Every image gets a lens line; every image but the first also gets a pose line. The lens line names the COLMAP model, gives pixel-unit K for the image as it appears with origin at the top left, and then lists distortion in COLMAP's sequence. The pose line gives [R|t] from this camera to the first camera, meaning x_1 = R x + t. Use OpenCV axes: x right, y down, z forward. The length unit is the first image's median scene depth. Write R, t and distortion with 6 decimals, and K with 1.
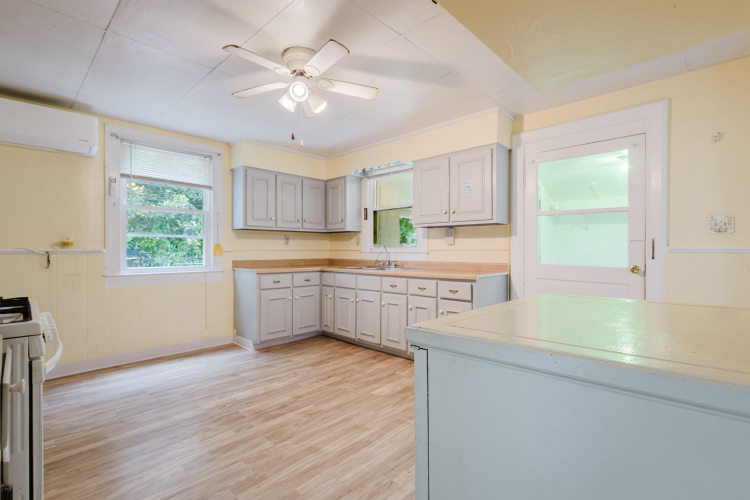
lens RADIAL K [[345.3, 0, 375.8], [0, 345.3, 251.2], [0, 0, 1]] dist [0.010669, -0.001200]
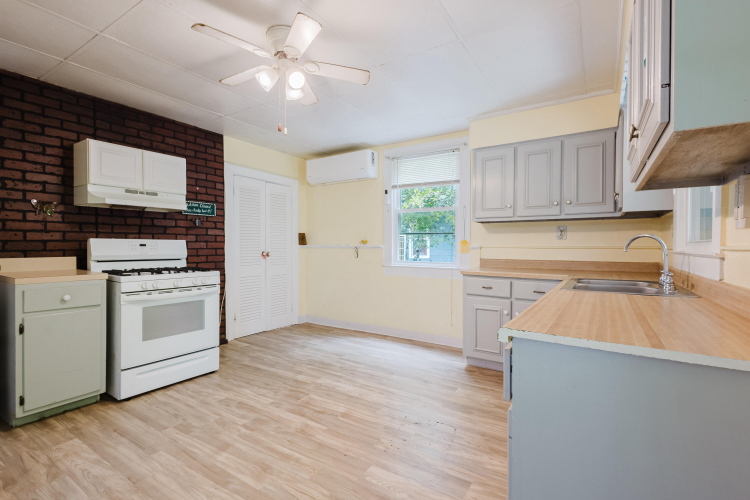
lens RADIAL K [[345.3, 0, 377.6], [0, 345.3, 247.2], [0, 0, 1]] dist [0.010669, -0.001200]
pose [[0.192758, 0.005540, -0.981231, 0.541790], [-0.009458, 0.999948, 0.003788, -0.003449], [0.981201, 0.008551, 0.192801, 0.767175]]
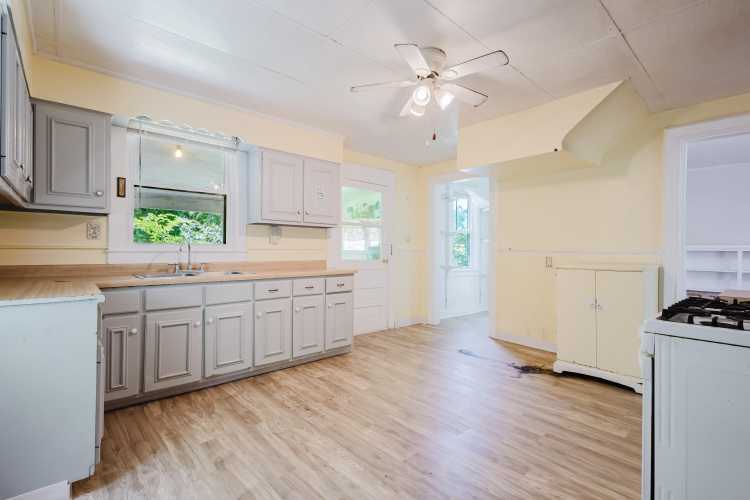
lens RADIAL K [[345.3, 0, 376.0], [0, 345.3, 252.0], [0, 0, 1]] dist [0.010669, -0.001200]
pose [[0.082109, -0.002756, 0.996620, -0.890673], [-0.002384, 0.999993, 0.002962, 0.001723], [-0.996621, -0.002619, 0.082102, 0.768154]]
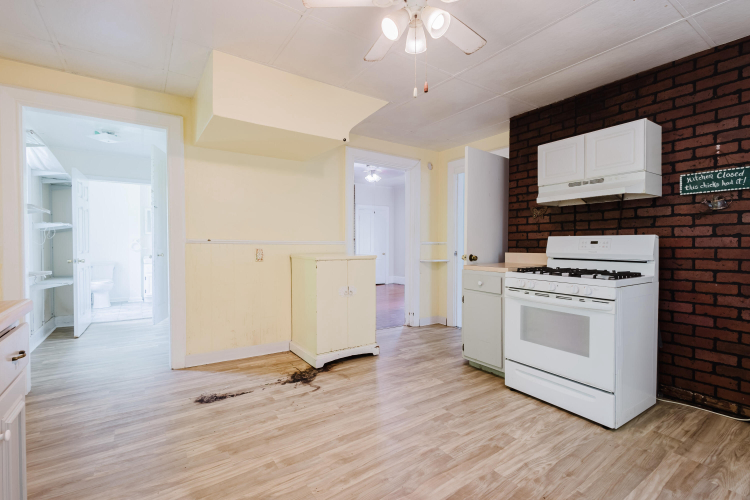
lens RADIAL K [[345.3, 0, 377.0], [0, 345.3, 247.9], [0, 0, 1]] dist [0.010669, -0.001200]
pose [[-0.979053, -0.001695, 0.203599, -0.204450], [0.001723, 0.999861, 0.016610, -0.001099], [-0.203599, 0.016613, -0.978913, 1.241668]]
